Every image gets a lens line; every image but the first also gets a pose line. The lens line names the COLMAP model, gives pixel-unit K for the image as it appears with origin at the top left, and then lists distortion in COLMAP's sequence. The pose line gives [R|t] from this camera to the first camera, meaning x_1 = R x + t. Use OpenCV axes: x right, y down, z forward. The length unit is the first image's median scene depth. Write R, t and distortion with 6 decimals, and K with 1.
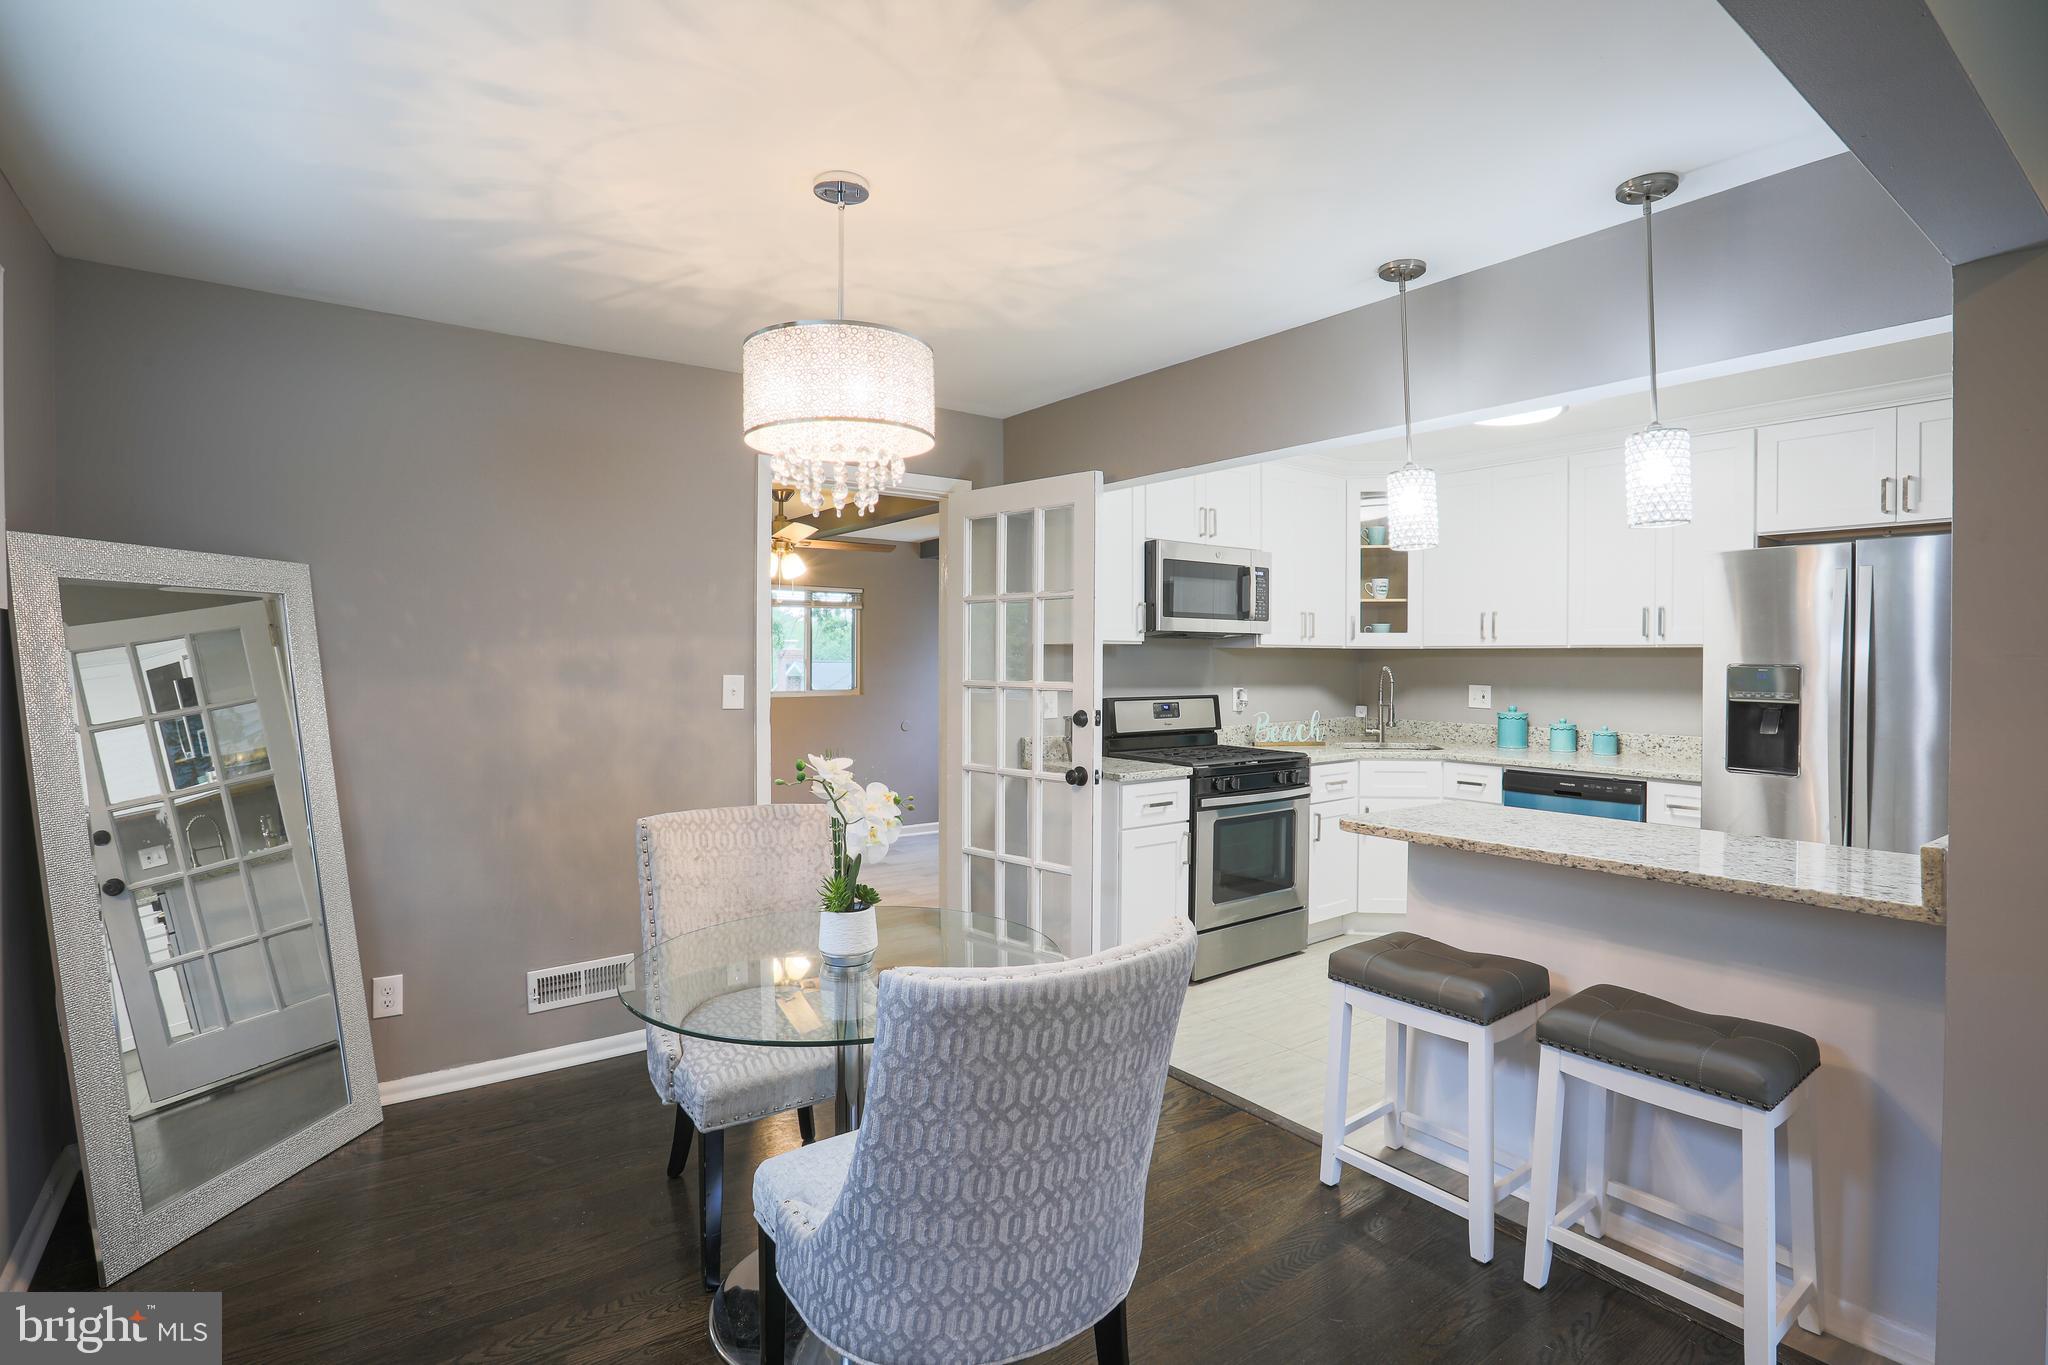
lens RADIAL K [[1008.3, 0, 1055.6], [0, 1008.3, 668.2], [0, 0, 1]] dist [-0.046701, 0.013519]
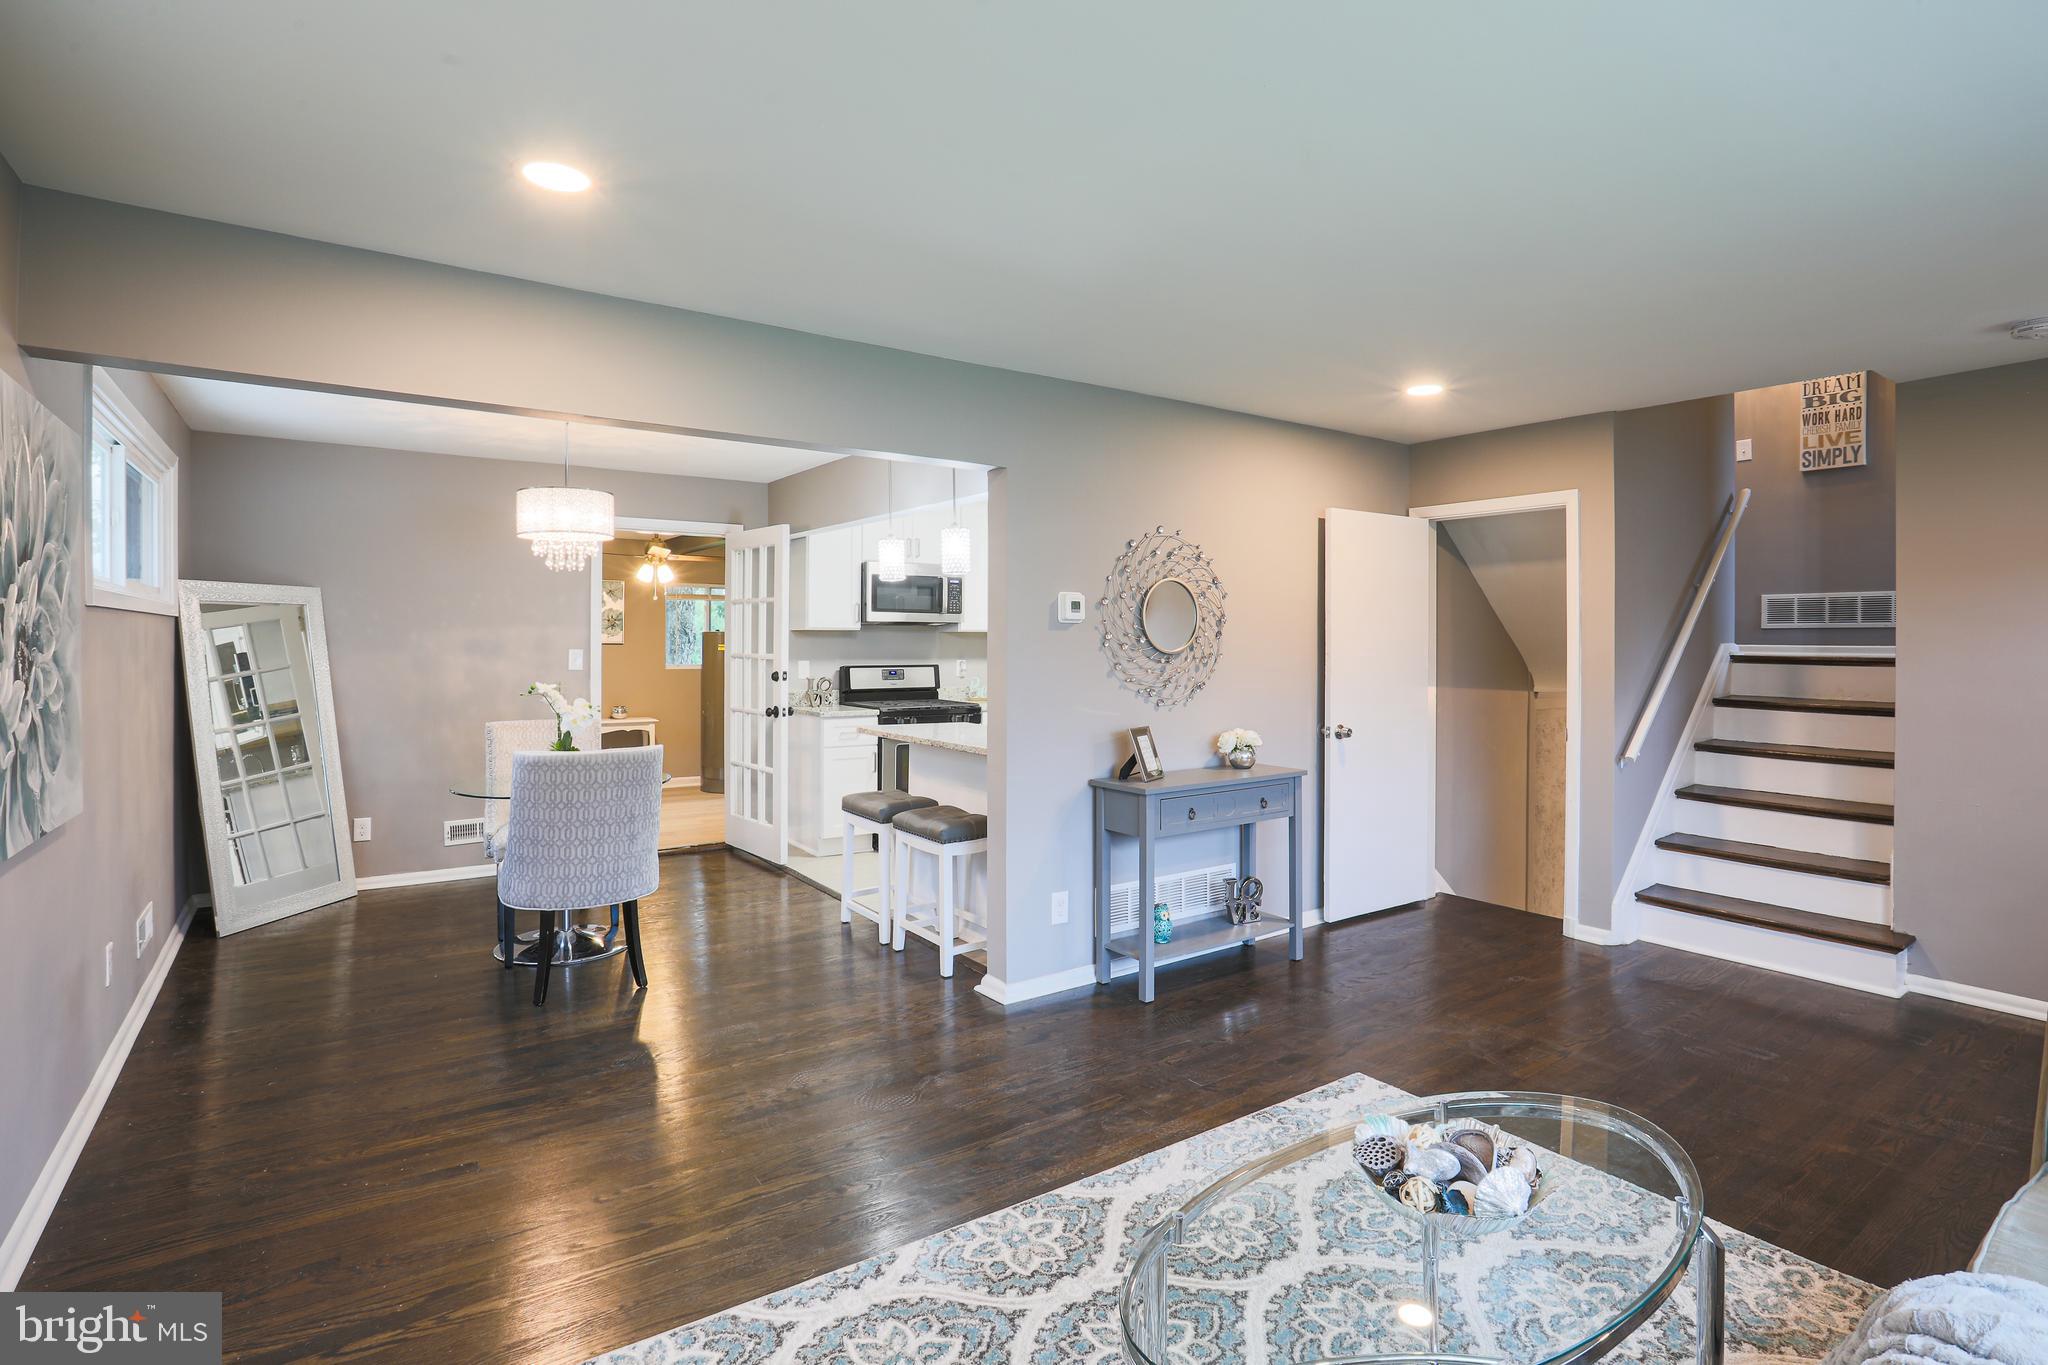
lens RADIAL K [[1008.3, 0, 1043.5], [0, 1008.3, 642.3], [0, 0, 1]] dist [-0.046701, 0.013519]
pose [[0.999592, 0.001211, -0.028525, 0.481695], [-0.001405, 0.999976, -0.006782, 0.005353], [0.028516, 0.006819, 0.999570, -0.598971]]
